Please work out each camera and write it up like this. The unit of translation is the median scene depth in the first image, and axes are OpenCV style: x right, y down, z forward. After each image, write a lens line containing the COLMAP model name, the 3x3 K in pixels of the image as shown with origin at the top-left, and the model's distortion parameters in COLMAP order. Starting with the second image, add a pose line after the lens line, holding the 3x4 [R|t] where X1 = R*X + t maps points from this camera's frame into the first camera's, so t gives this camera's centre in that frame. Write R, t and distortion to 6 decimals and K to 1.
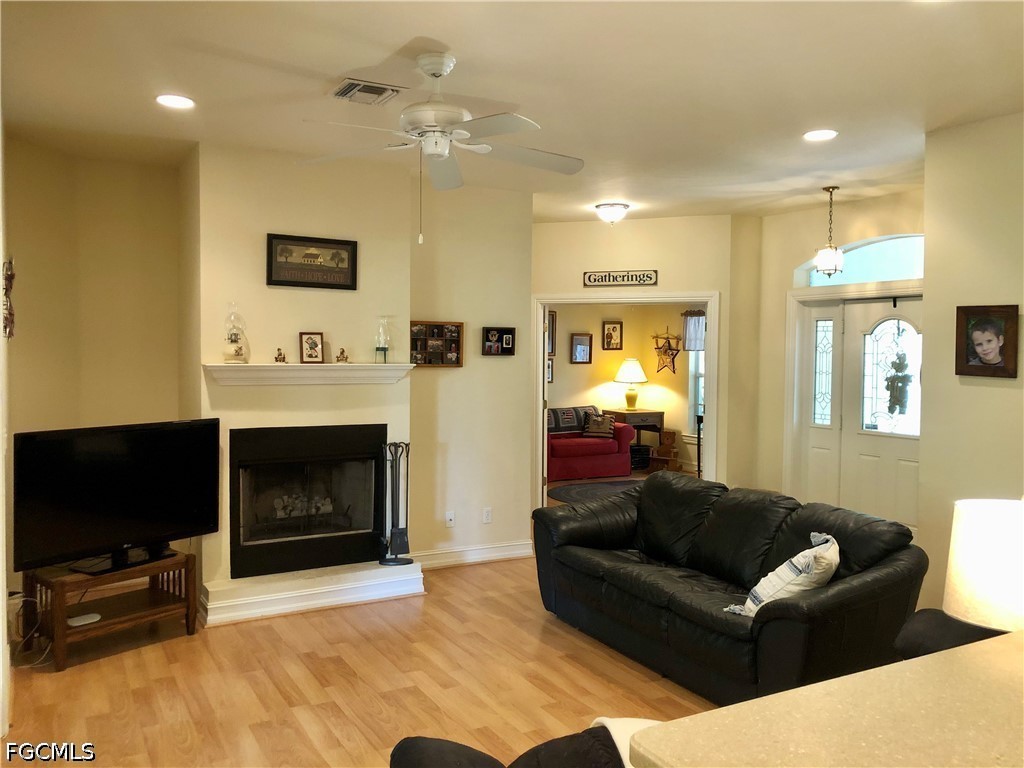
lens RADIAL K [[839.9, 0, 506.6], [0, 839.9, 379.2], [0, 0, 1]] dist [0.085233, -0.150577]
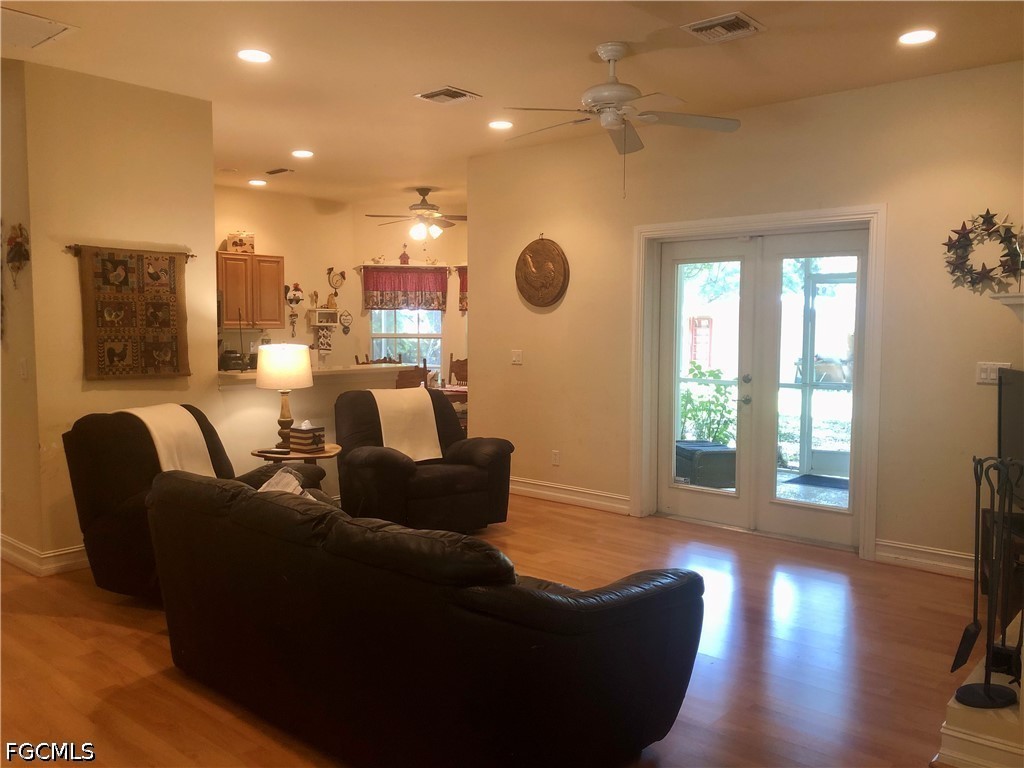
lens RADIAL K [[839.9, 0, 506.6], [0, 839.9, 379.2], [0, 0, 1]] dist [0.085233, -0.150577]
pose [[-0.938361, 0.011224, -0.345475, 0.315269], [-0.024074, 0.994924, 0.097711, -0.010460], [0.344818, 0.100005, -0.933327, 1.391509]]
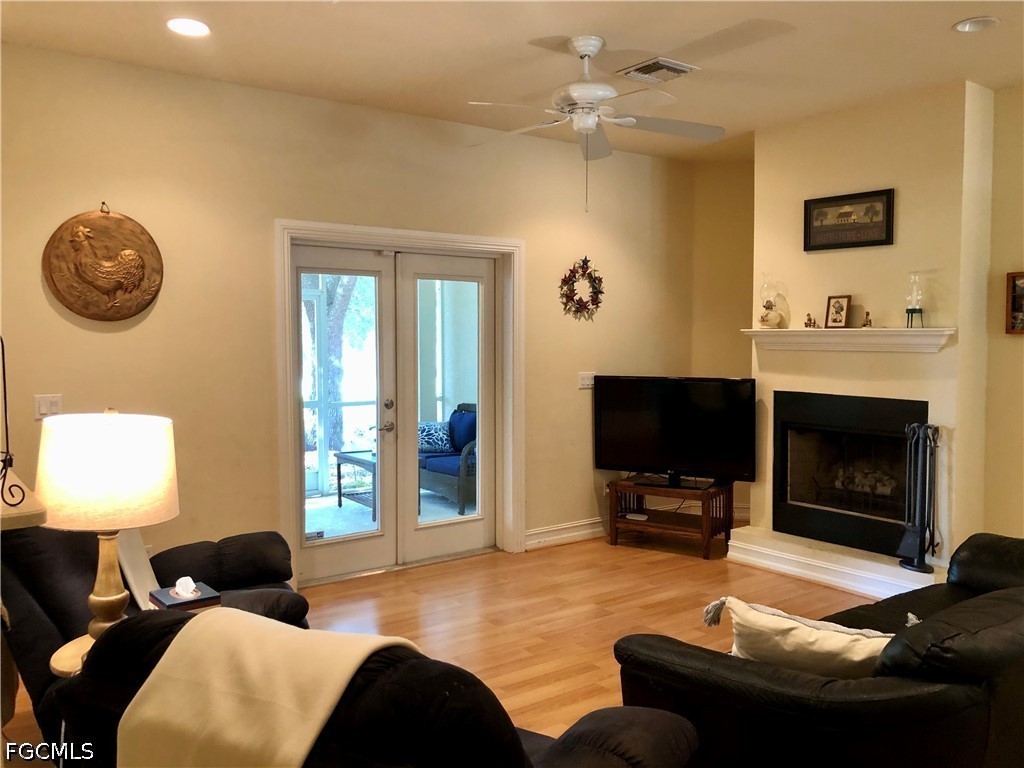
lens RADIAL K [[839.9, 0, 506.6], [0, 839.9, 379.2], [0, 0, 1]] dist [0.085233, -0.150577]
pose [[0.135410, 0.045604, -0.989740, 0.655326], [-0.034734, 0.998545, 0.041257, 0.011556], [0.990181, 0.028791, 0.136797, 0.492937]]
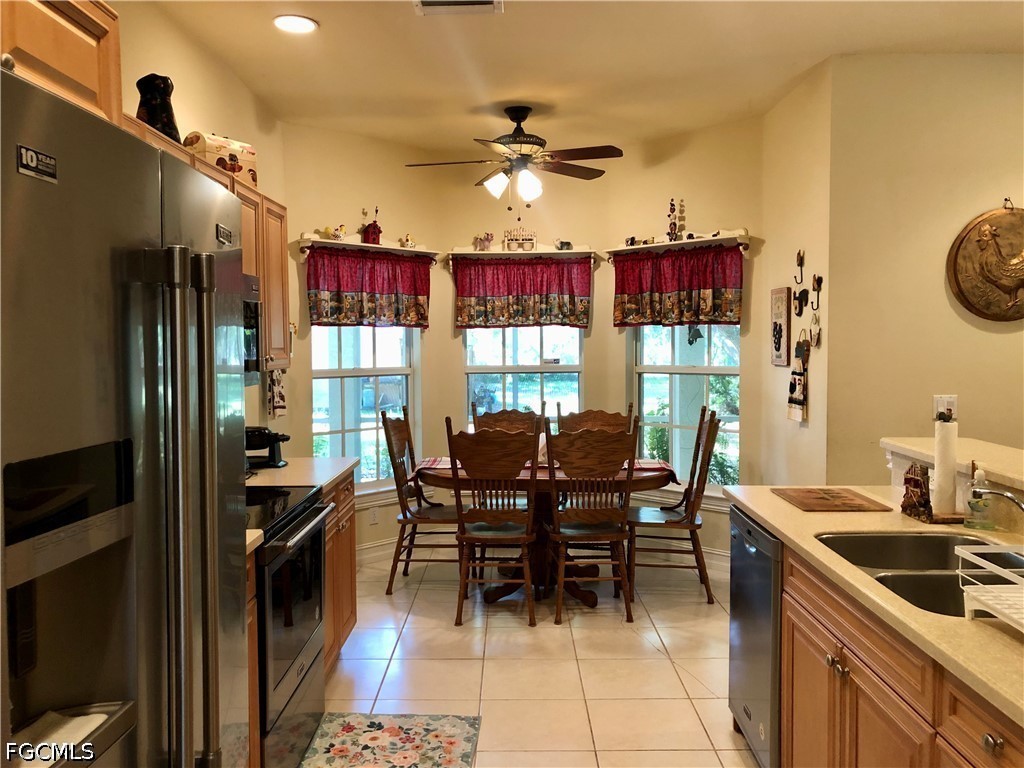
lens RADIAL K [[839.9, 0, 506.6], [0, 839.9, 379.2], [0, 0, 1]] dist [0.085233, -0.150577]
pose [[-0.491112, 0.034627, -0.870408, 0.707603], [-0.030871, 0.997890, 0.057117, 0.025195], [0.870550, 0.054921, -0.489006, 0.222695]]
